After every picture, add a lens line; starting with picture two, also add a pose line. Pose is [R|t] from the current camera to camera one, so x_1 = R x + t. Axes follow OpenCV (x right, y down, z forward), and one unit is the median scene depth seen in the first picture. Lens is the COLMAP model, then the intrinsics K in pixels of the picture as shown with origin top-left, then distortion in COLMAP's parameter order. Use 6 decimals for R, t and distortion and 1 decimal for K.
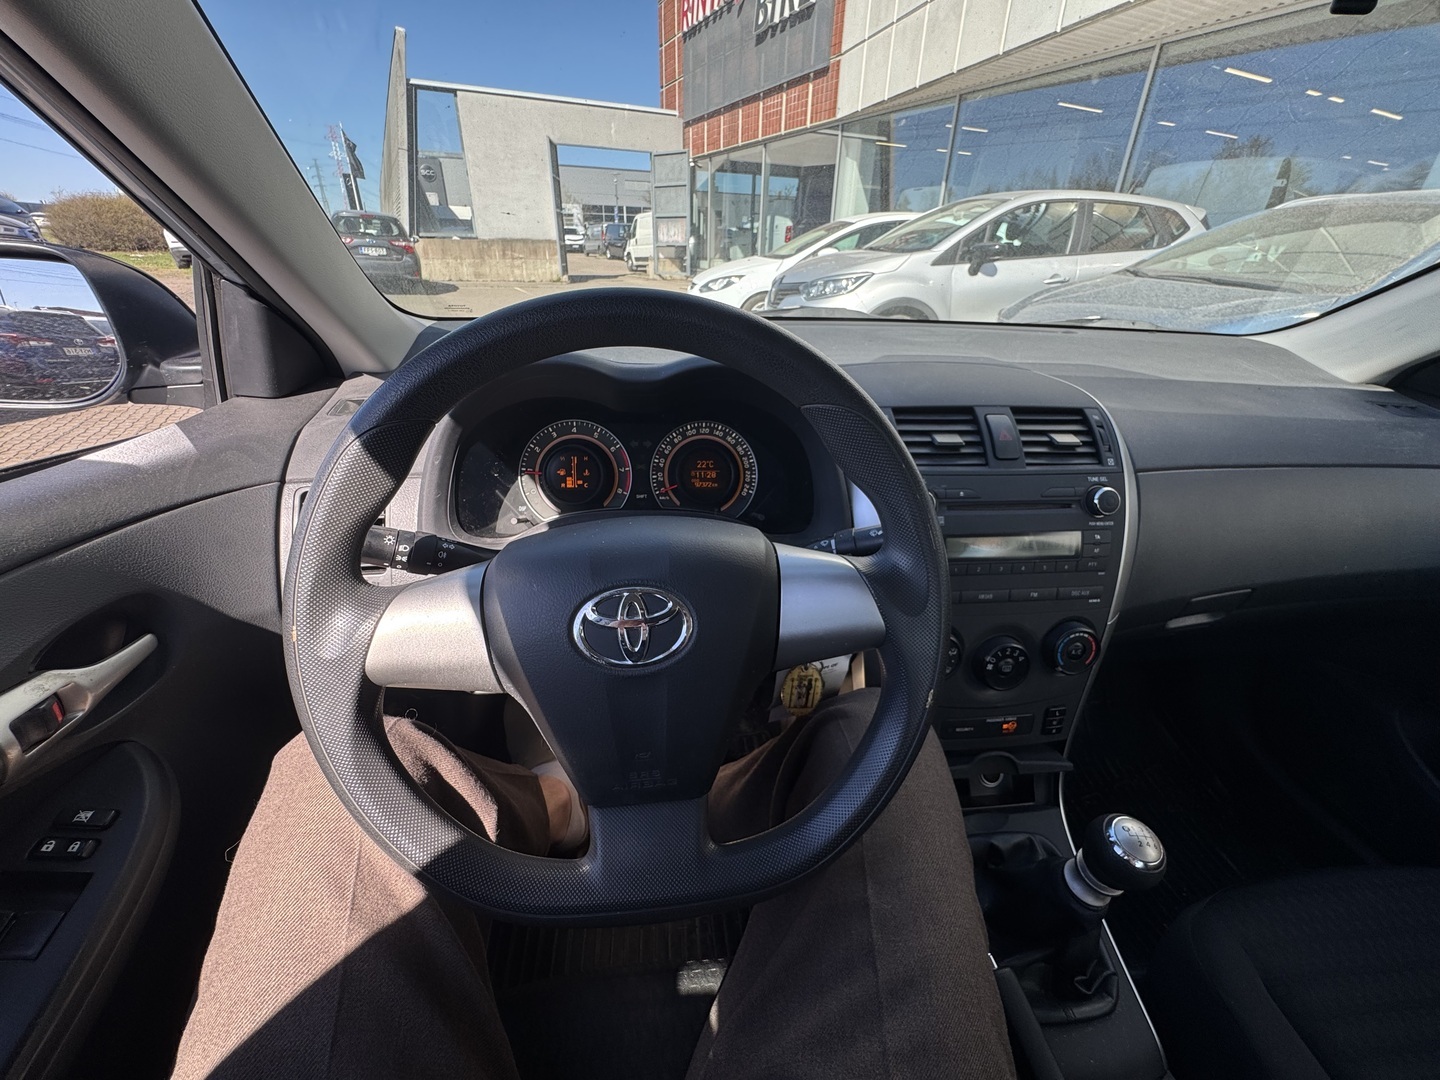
lens RADIAL K [[582.1, 0, 720.0], [0, 582.1, 540.0], [0, 0, 1]] dist [-0.001417, -0.000264]
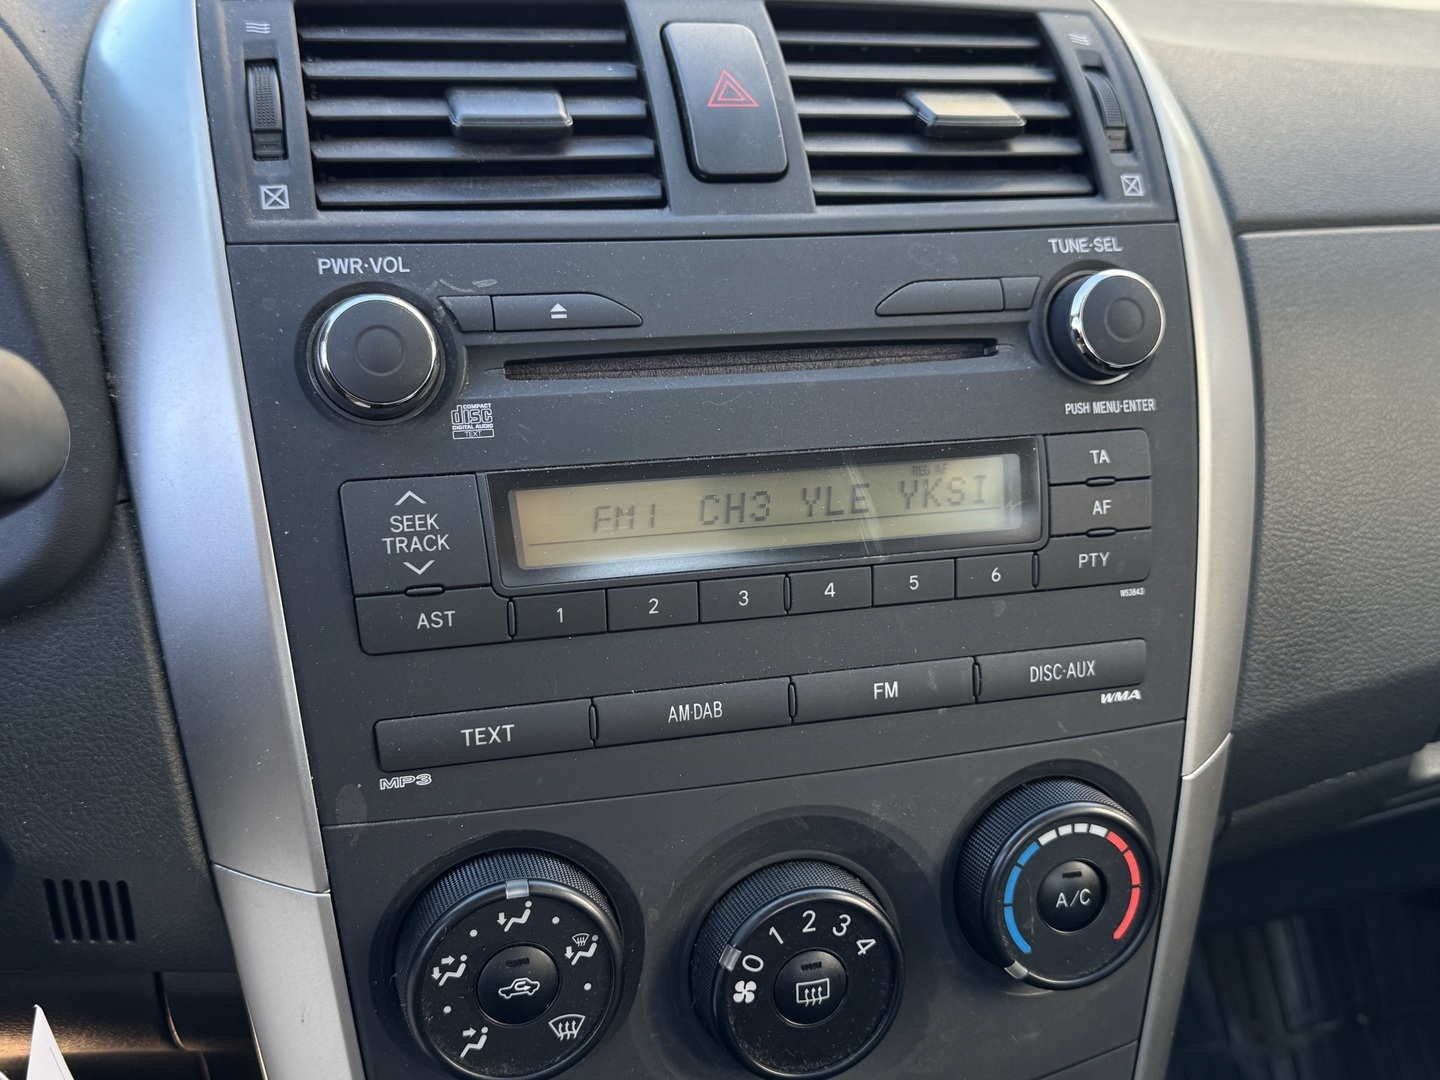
lens RADIAL K [[1523.3, 0, 720.0], [0, 1523.3, 540.0], [0, 0, 1]] dist [0.197104, -0.565248]
pose [[0.984888, -0.063465, 0.161145, 0.356811], [0.074249, 0.995323, -0.061799, 0.063482], [-0.156469, 0.072830, 0.984994, 0.328195]]
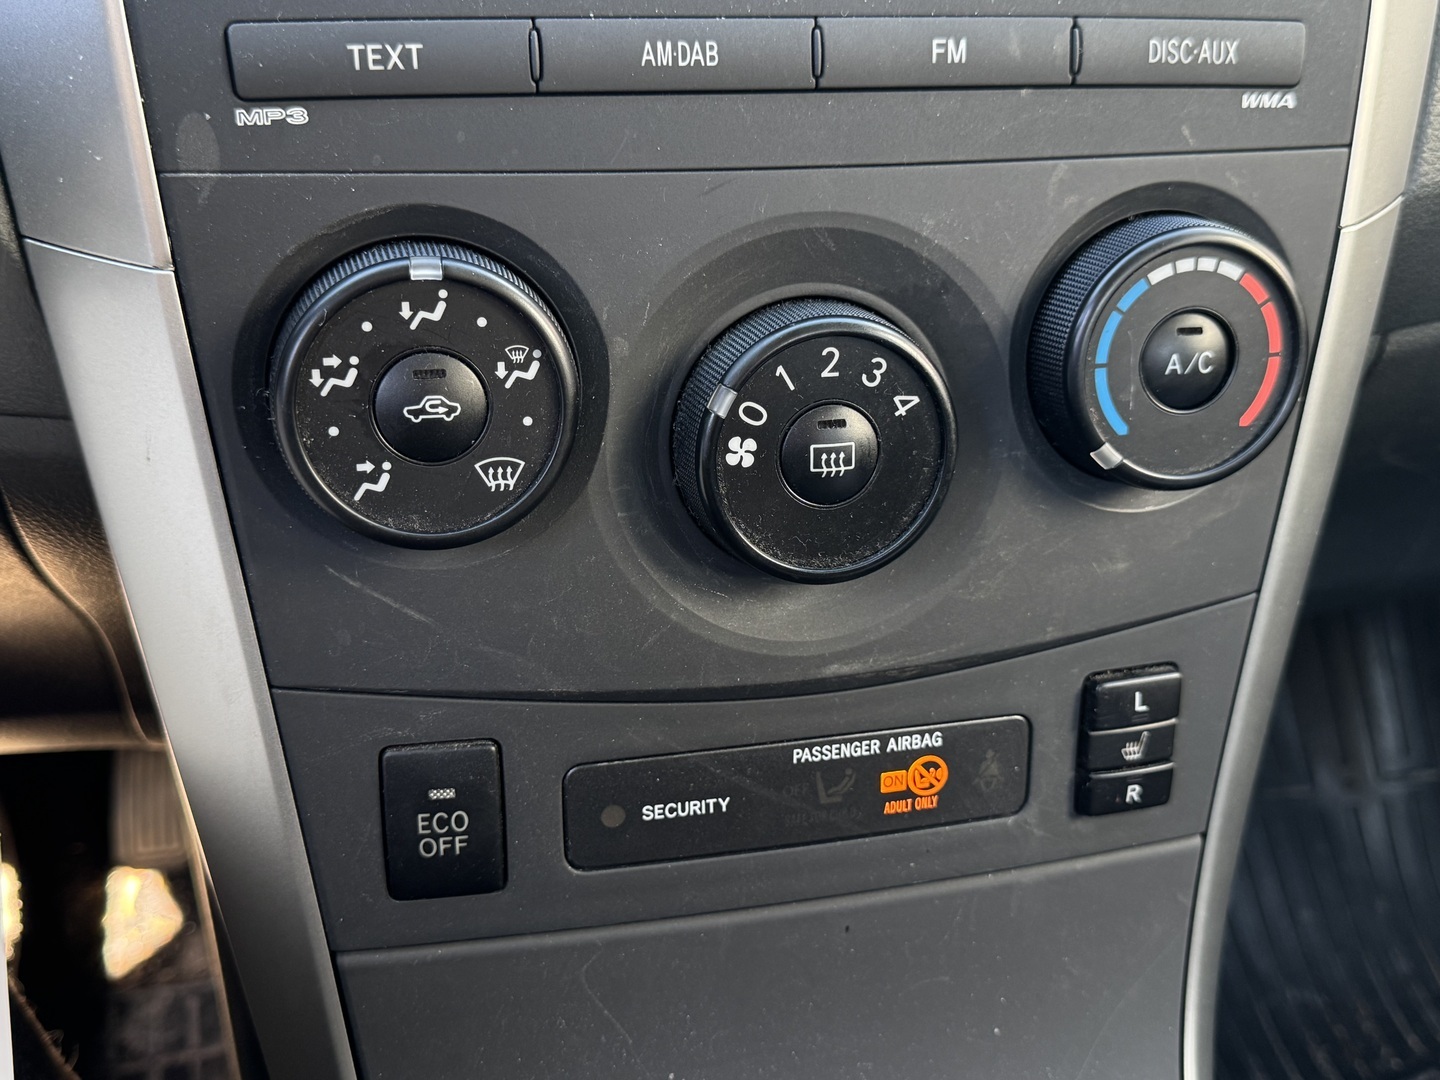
lens RADIAL K [[1523.3, 0, 720.0], [0, 1523.3, 540.0], [0, 0, 1]] dist [0.197104, -0.565248]
pose [[0.991715, -0.053651, 0.116717, 0.396150], [0.050674, 0.998313, 0.028325, 0.231465], [-0.118040, -0.022176, 0.992761, 0.505742]]
